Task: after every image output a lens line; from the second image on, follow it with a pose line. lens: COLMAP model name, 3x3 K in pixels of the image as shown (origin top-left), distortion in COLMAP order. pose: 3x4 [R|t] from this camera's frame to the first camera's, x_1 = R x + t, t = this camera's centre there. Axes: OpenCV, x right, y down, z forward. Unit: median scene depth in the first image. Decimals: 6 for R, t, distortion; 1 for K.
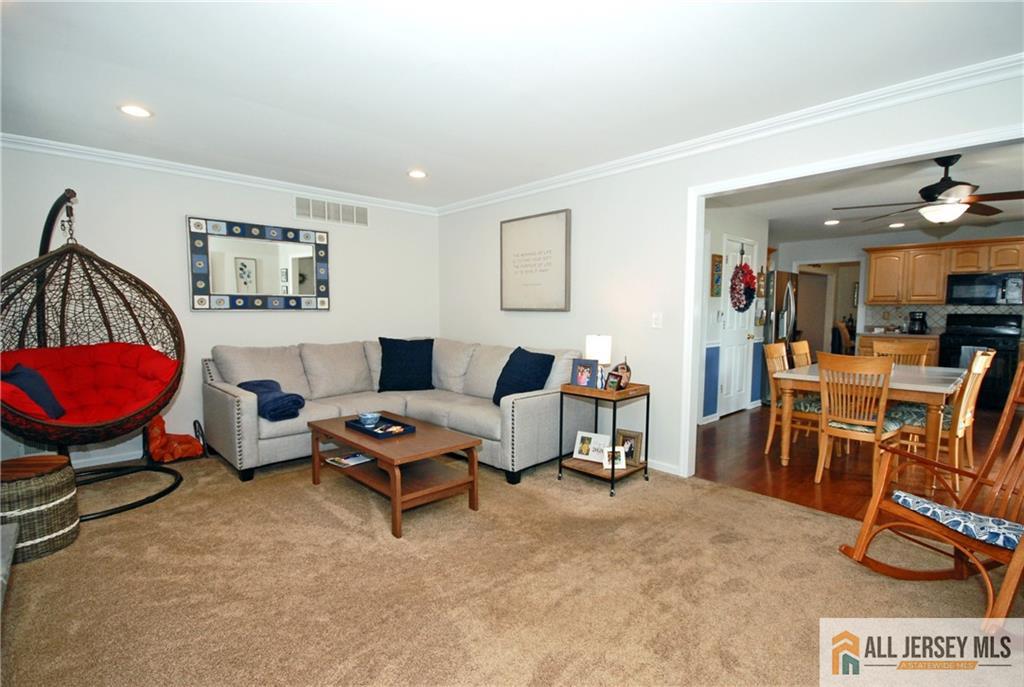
lens RADIAL K [[463.1, 0, 515.1], [0, 463.1, 345.7], [0, 0, 1]] dist [-0.003153, -0.002655]
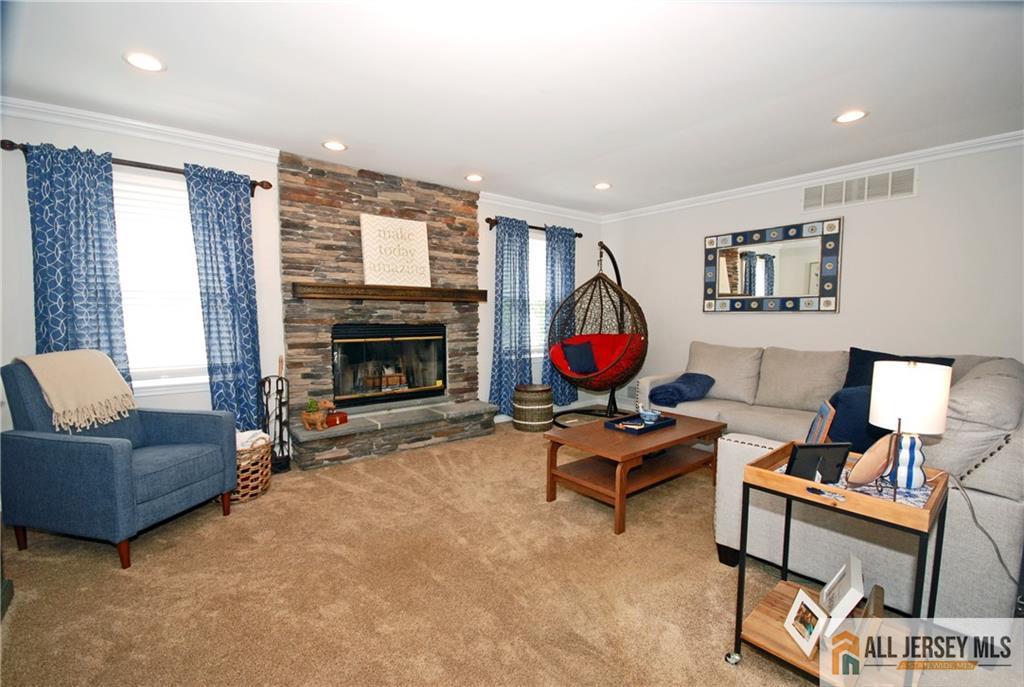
lens RADIAL K [[463.1, 0, 528.6], [0, 463.1, 351.0], [0, 0, 1]] dist [-0.003153, -0.002655]
pose [[-0.048212, 0.076593, -0.995896, 0.260901], [-0.076790, 0.993820, 0.080151, -0.017335], [0.995881, 0.080339, -0.042032, 0.275331]]
